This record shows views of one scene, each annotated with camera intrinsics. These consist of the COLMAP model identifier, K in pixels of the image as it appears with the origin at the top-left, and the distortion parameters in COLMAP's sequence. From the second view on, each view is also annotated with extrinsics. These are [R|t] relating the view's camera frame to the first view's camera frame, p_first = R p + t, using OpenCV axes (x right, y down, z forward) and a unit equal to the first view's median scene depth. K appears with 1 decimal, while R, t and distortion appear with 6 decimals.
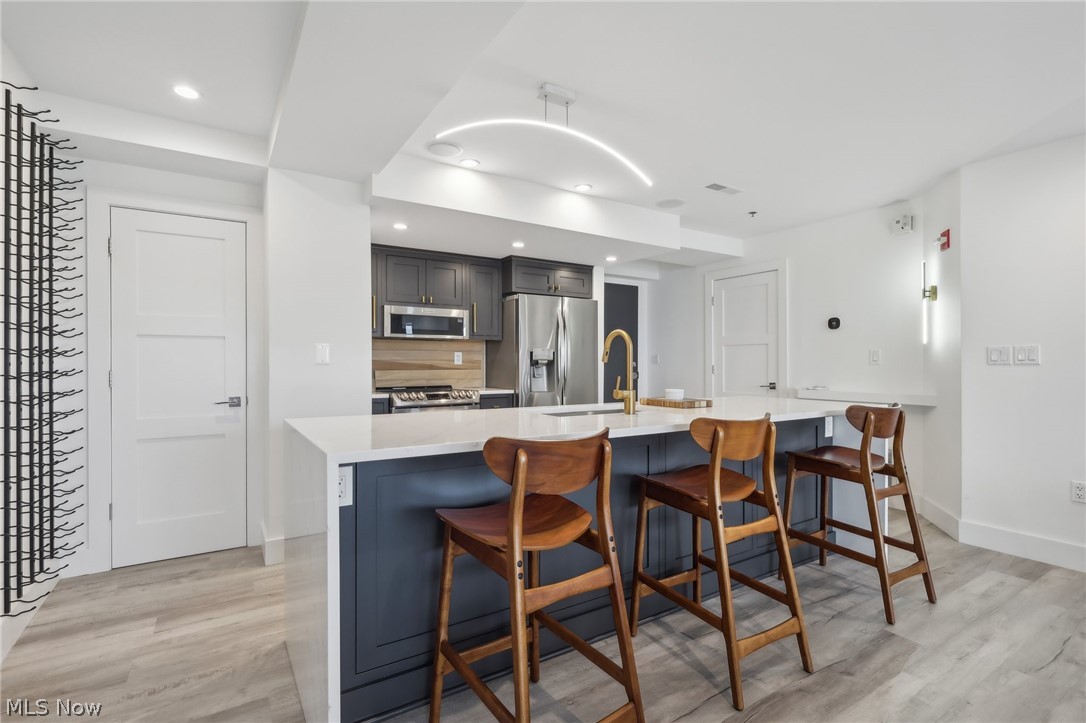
lens RADIAL K [[513.9, 0, 543.0], [0, 513.9, 361.5], [0, 0, 1]] dist [0.003884, 0.000592]
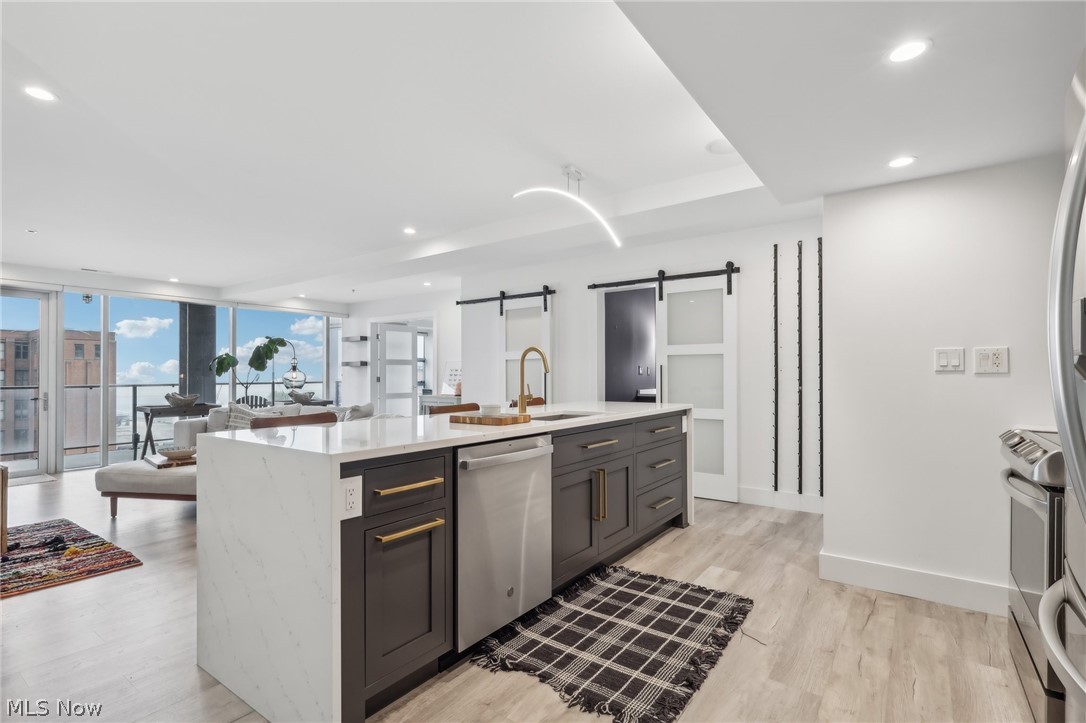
lens RADIAL K [[513.9, 0, 543.0], [0, 513.9, 361.5], [0, 0, 1]] dist [0.003884, 0.000592]
pose [[-0.930285, -0.008398, -0.366741, 0.332747], [0.002667, 0.999557, -0.029654, 0.007005], [0.366827, -0.028564, -0.929850, 1.245706]]
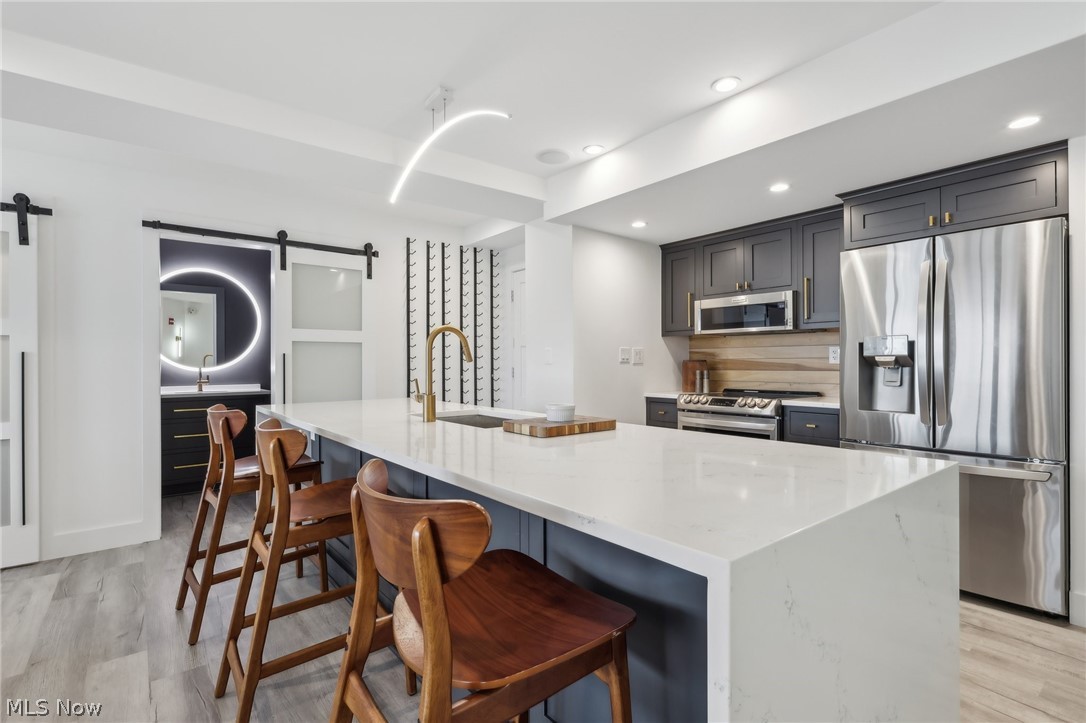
lens RADIAL K [[513.9, 0, 543.0], [0, 513.9, 361.5], [0, 0, 1]] dist [0.003884, 0.000592]
pose [[0.091533, -0.004992, -0.995790, 0.599227], [0.007852, 0.999960, -0.004291, 0.003191], [0.995771, -0.007426, 0.091568, 0.630383]]
